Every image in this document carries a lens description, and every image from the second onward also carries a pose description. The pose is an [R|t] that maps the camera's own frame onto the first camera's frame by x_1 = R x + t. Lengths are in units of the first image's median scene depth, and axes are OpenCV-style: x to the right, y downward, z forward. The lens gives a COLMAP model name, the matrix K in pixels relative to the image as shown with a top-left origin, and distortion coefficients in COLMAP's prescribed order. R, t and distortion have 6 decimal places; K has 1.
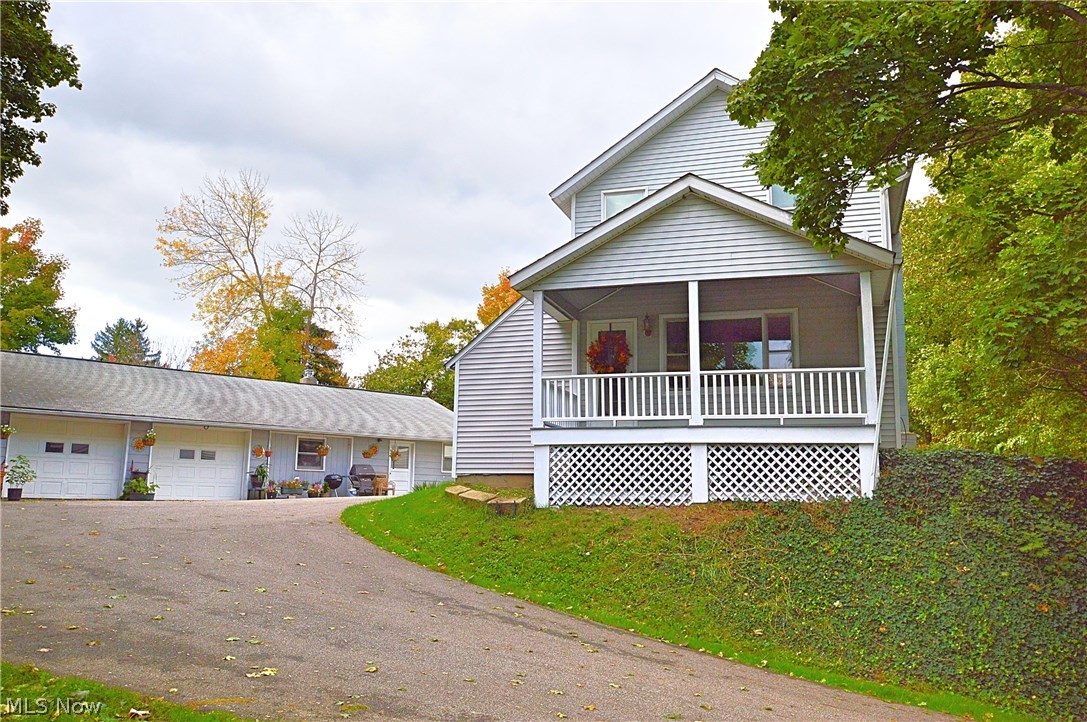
lens RADIAL K [[906.4, 0, 543.3], [0, 906.4, 361.0], [0, 0, 1]] dist [0.000077, -0.000040]
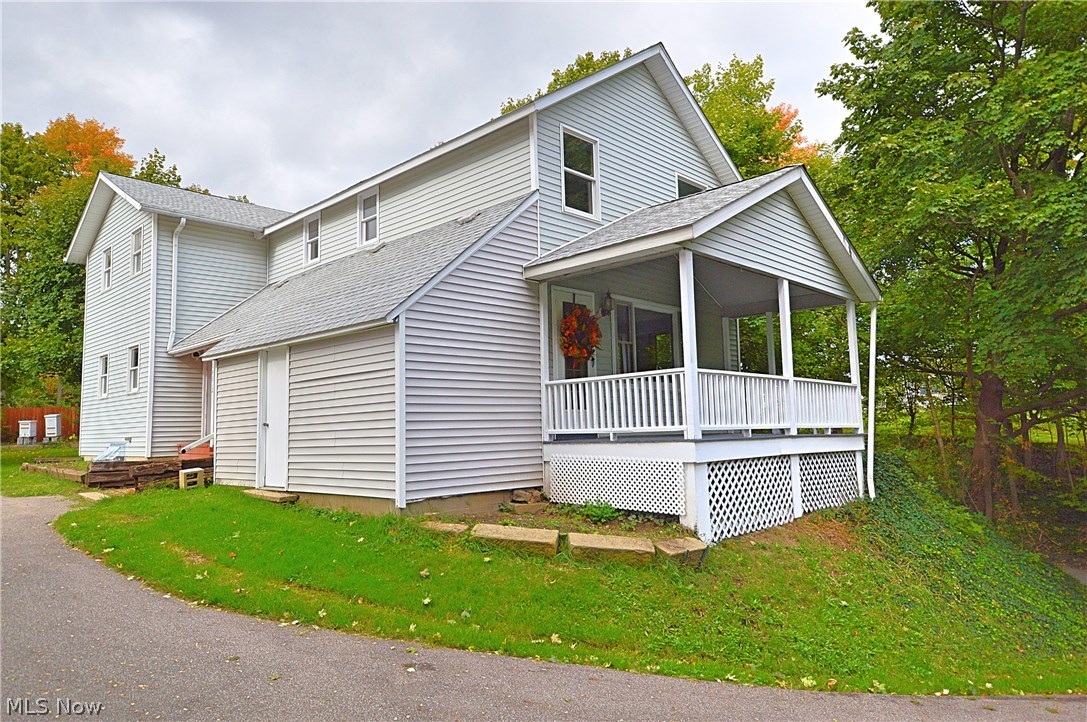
lens RADIAL K [[714.8, 0, 542.5], [0, 714.8, 358.8], [0, 0, 1]] dist [0.005937, 0.003115]
pose [[0.460727, 0.068076, 0.884927, -0.592200], [-0.118999, 0.992790, -0.014418, 0.033251], [-0.879528, -0.098662, 0.465506, 0.867333]]
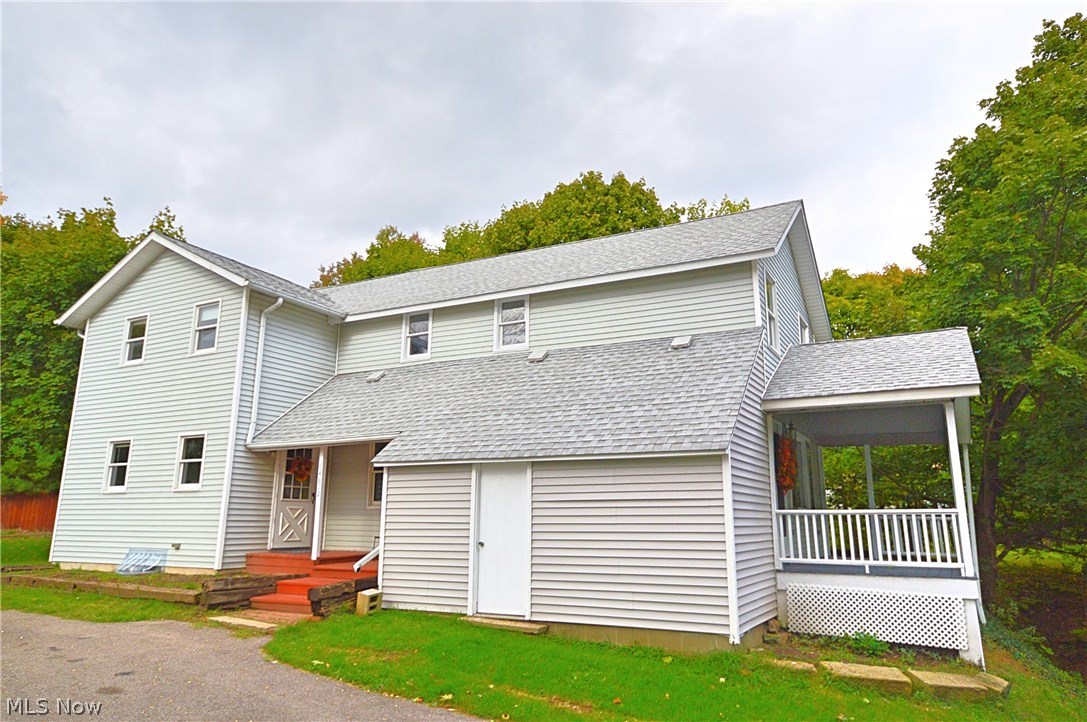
lens RADIAL K [[732.8, 0, 544.1], [0, 732.8, 357.0], [0, 0, 1]] dist [-0.005719, 0.037900]
pose [[0.206682, 0.208877, 0.955852, -0.764058], [-0.167822, 0.970036, -0.175689, 0.064752], [-0.963908, -0.124101, 0.235543, 1.265077]]
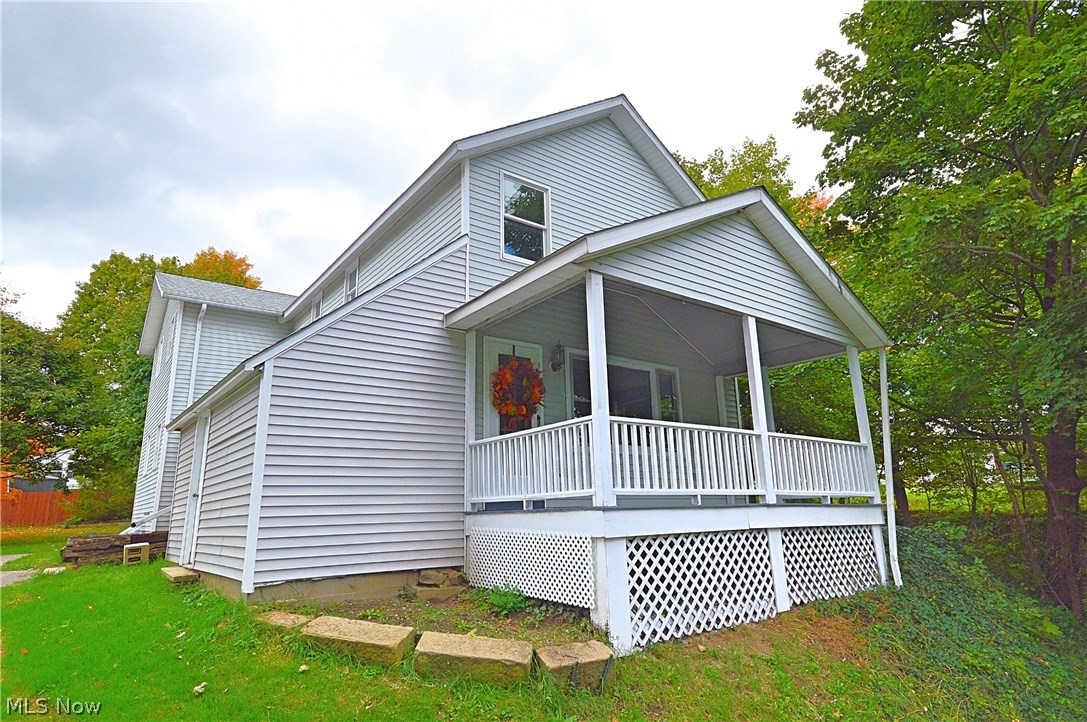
lens RADIAL K [[613.0, 0, 544.4], [0, 613.0, 362.1], [0, 0, 1]] dist [0.017580, -0.000872]
pose [[0.590402, 0.168431, 0.789339, -0.355977], [-0.103210, 0.985709, -0.133135, 0.041144], [-0.800483, -0.002864, 0.599348, 0.821041]]
